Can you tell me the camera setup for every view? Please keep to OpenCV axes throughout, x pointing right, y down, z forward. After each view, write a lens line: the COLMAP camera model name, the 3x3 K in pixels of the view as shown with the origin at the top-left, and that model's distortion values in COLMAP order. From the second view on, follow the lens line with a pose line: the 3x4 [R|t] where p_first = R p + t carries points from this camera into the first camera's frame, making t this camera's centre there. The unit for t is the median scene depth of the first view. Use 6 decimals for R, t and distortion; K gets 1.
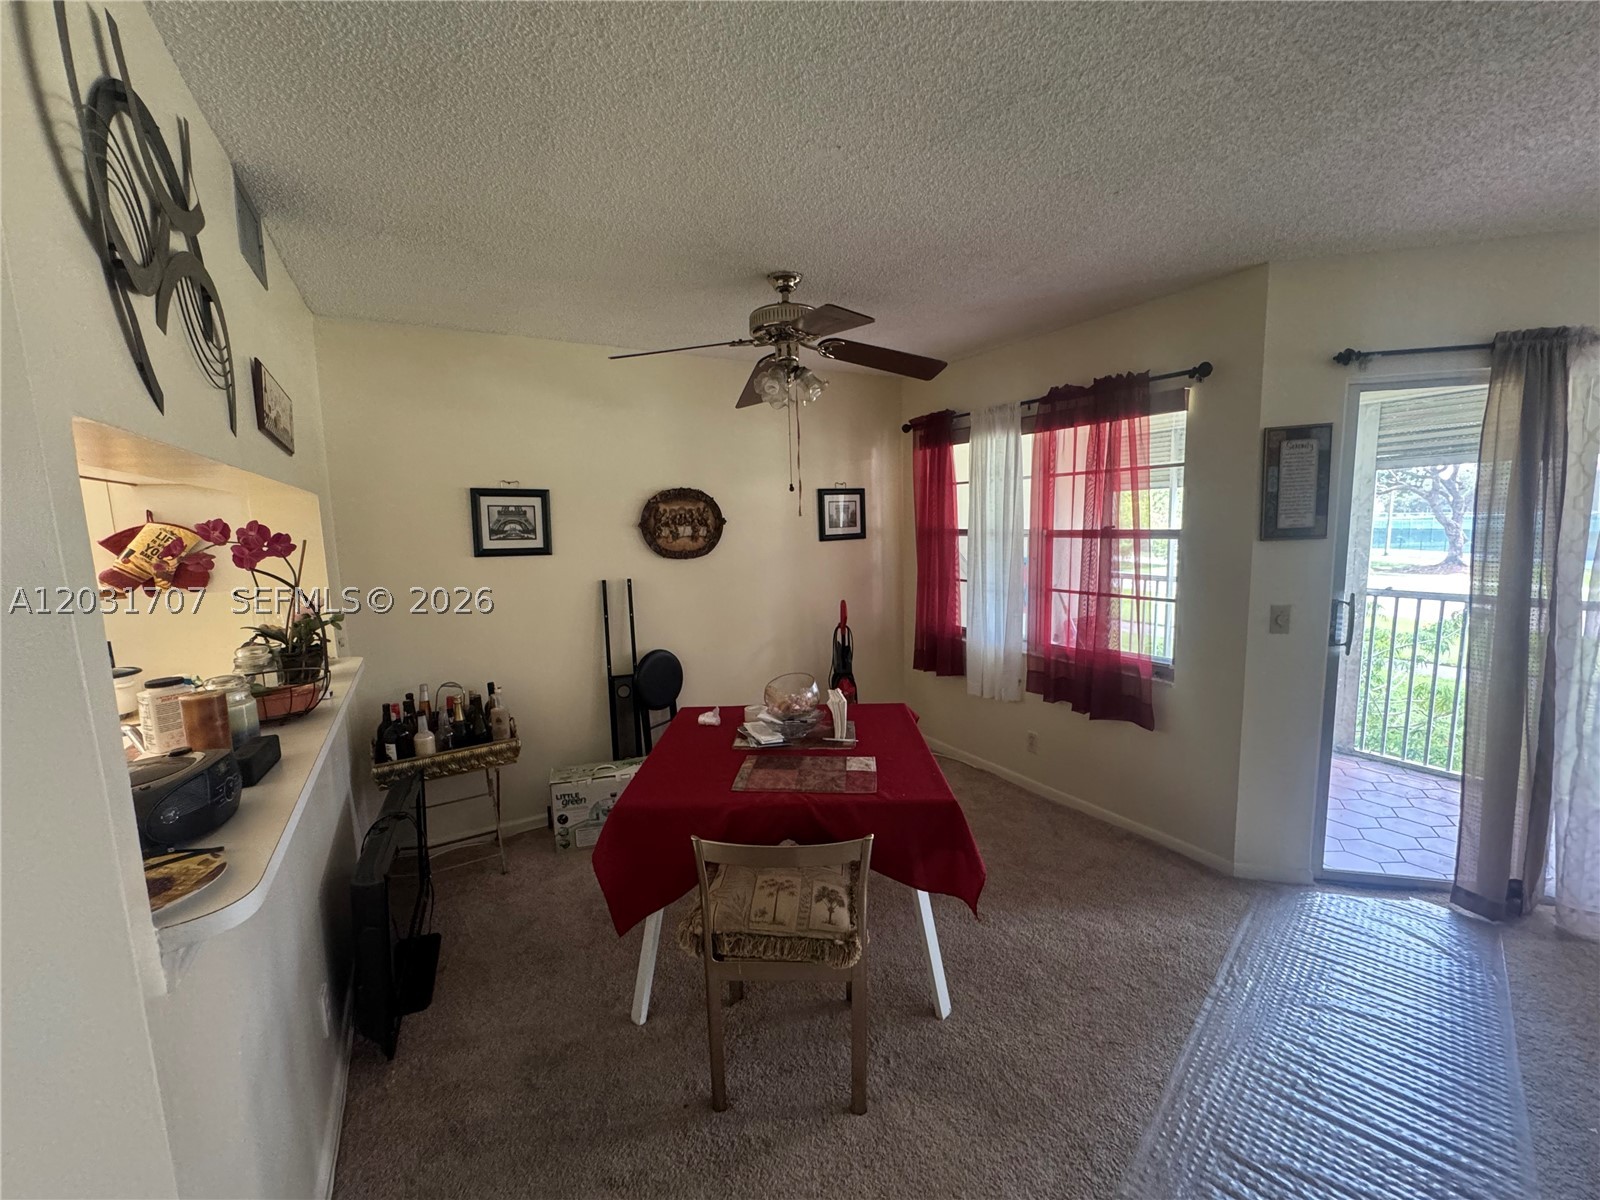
lens RADIAL K [[640.8, 0, 794.5], [0, 640.8, 601.7], [0, 0, 1]] dist [-0.004493, -0.000016]
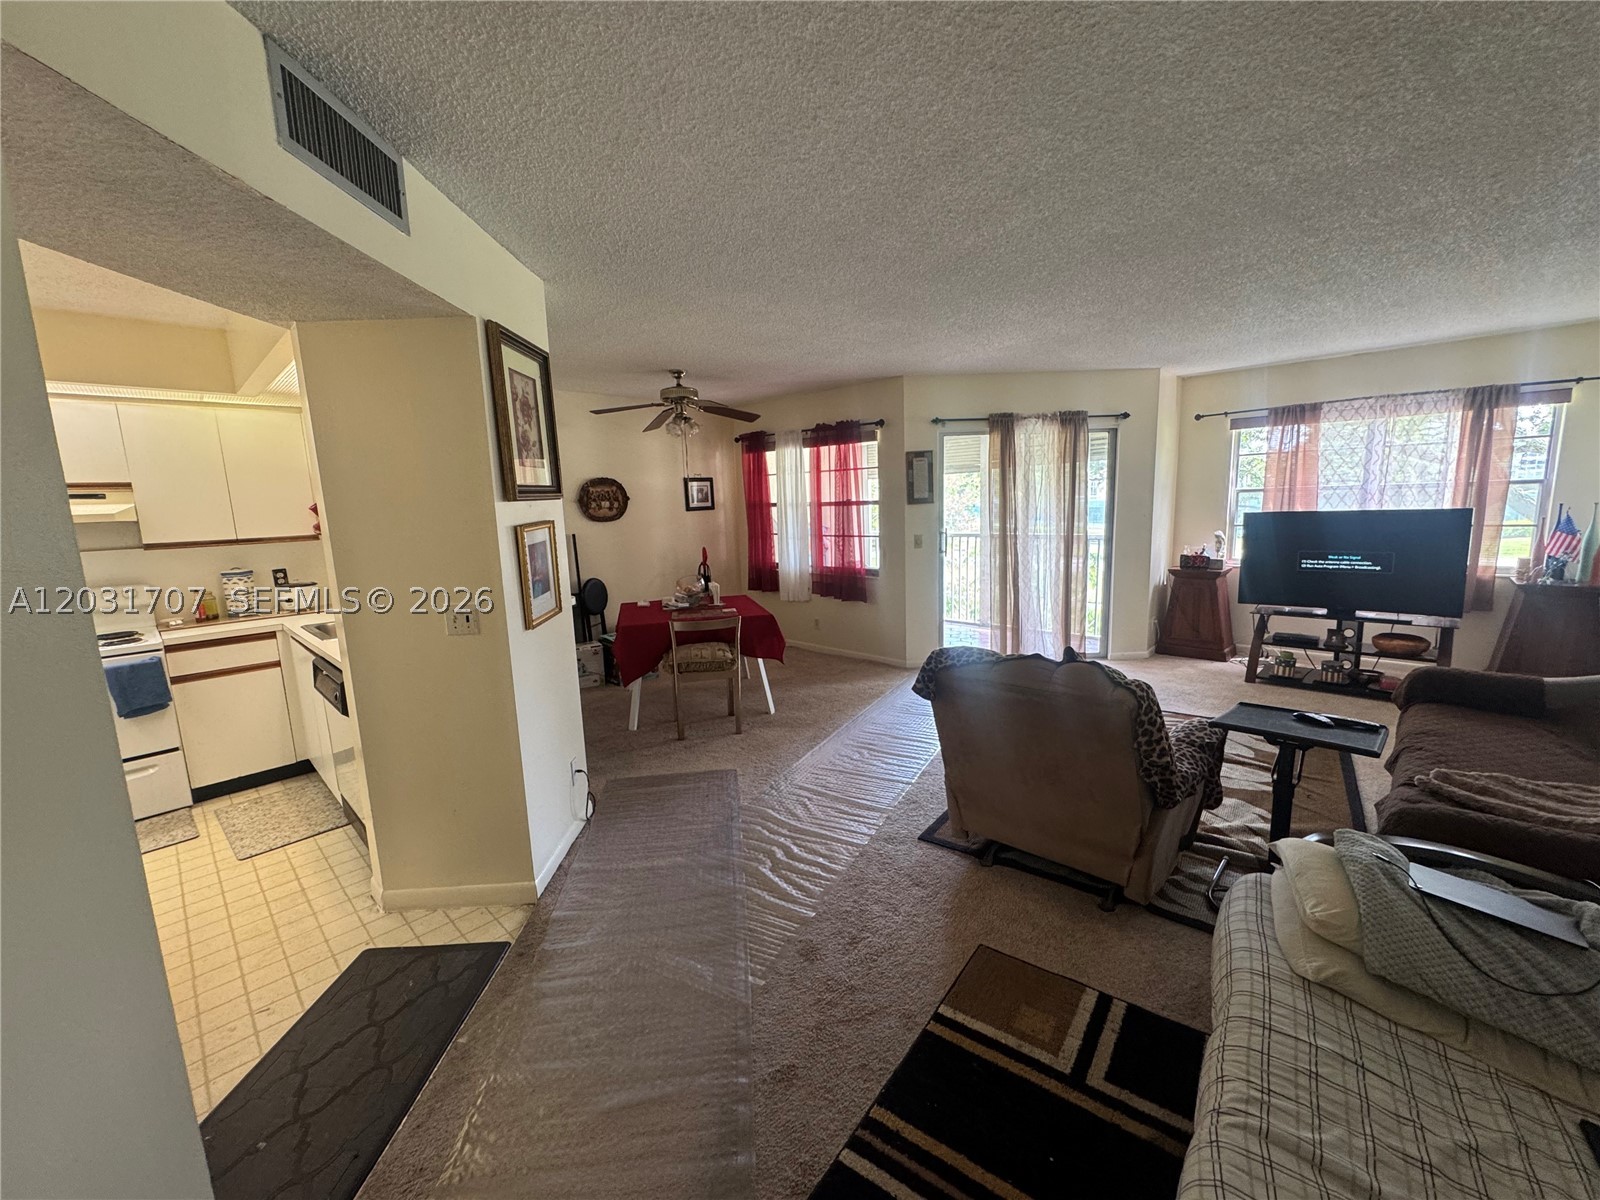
lens RADIAL K [[640.8, 0, 796.7], [0, 640.8, 600.4], [0, 0, 1]] dist [-0.004493, -0.000016]
pose [[0.961493, -0.048110, 0.270586, -0.172382], [0.041951, 0.998713, 0.028504, 0.114866], [-0.271609, -0.016055, 0.962274, -0.749819]]
